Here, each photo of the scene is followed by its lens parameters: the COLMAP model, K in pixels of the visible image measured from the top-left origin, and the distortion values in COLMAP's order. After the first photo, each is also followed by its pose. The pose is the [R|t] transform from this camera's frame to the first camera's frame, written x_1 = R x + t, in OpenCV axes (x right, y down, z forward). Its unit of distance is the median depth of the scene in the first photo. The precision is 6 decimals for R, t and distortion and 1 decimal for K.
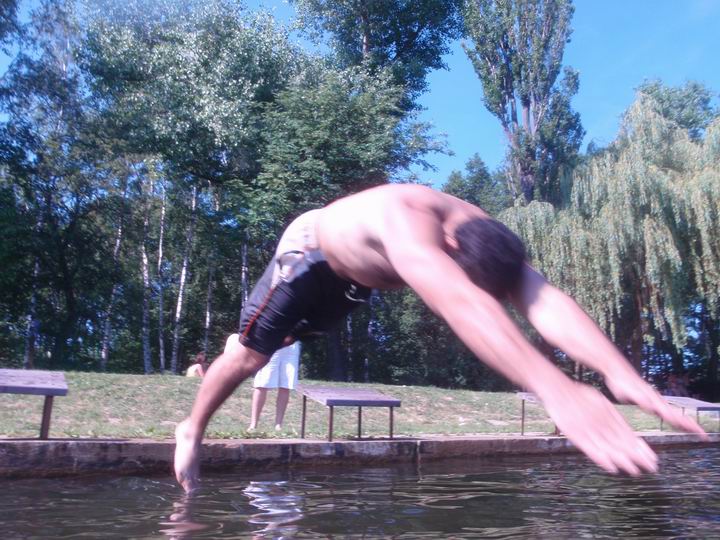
lens RADIAL K [[585.6, 0, 354.2], [0, 585.6, 265.4], [0, 0, 1]] dist [-0.088585, 0.055357]
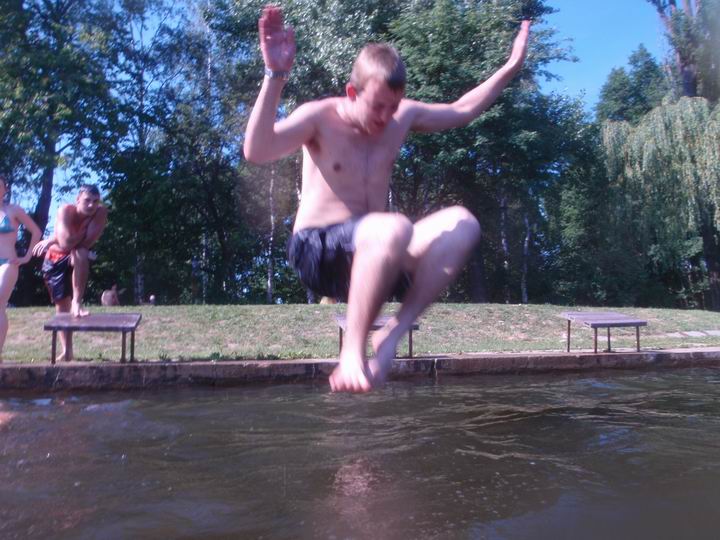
lens RADIAL K [[582.8, 0, 356.4], [0, 582.8, 266.3], [0, 0, 1]] dist [-0.084144, 0.045040]
pose [[0.956842, -0.054130, -0.285523, 0.067749], [0.092804, 0.987970, 0.123704, -0.007426], [0.275392, -0.144863, 0.950355, -0.021959]]
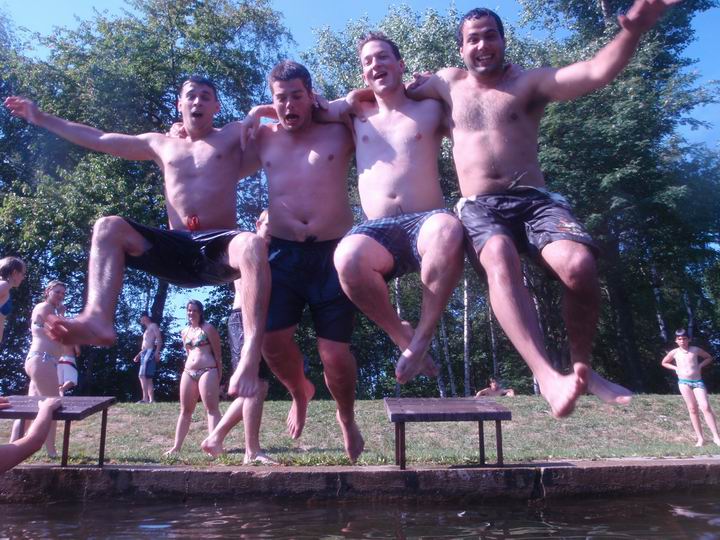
lens RADIAL K [[585.6, 0, 359.3], [0, 585.6, 266.0], [0, 0, 1]] dist [-0.080339, 0.043075]
pose [[0.861019, -0.161156, -0.482365, 0.067200], [0.141840, 0.986926, -0.076544, 0.019551], [0.488394, -0.002513, 0.872620, 0.067170]]
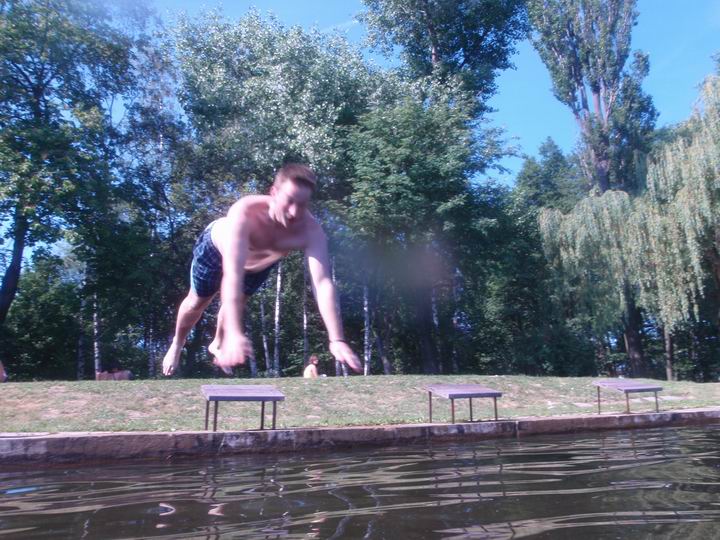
lens RADIAL K [[582.8, 0, 356.4], [0, 582.8, 266.3], [0, 0, 1]] dist [-0.084144, 0.045040]
pose [[0.989163, -0.068308, -0.129960, -0.013913], [0.070522, 0.997432, 0.012503, -0.023711], [0.128773, -0.021533, 0.991440, -0.087340]]
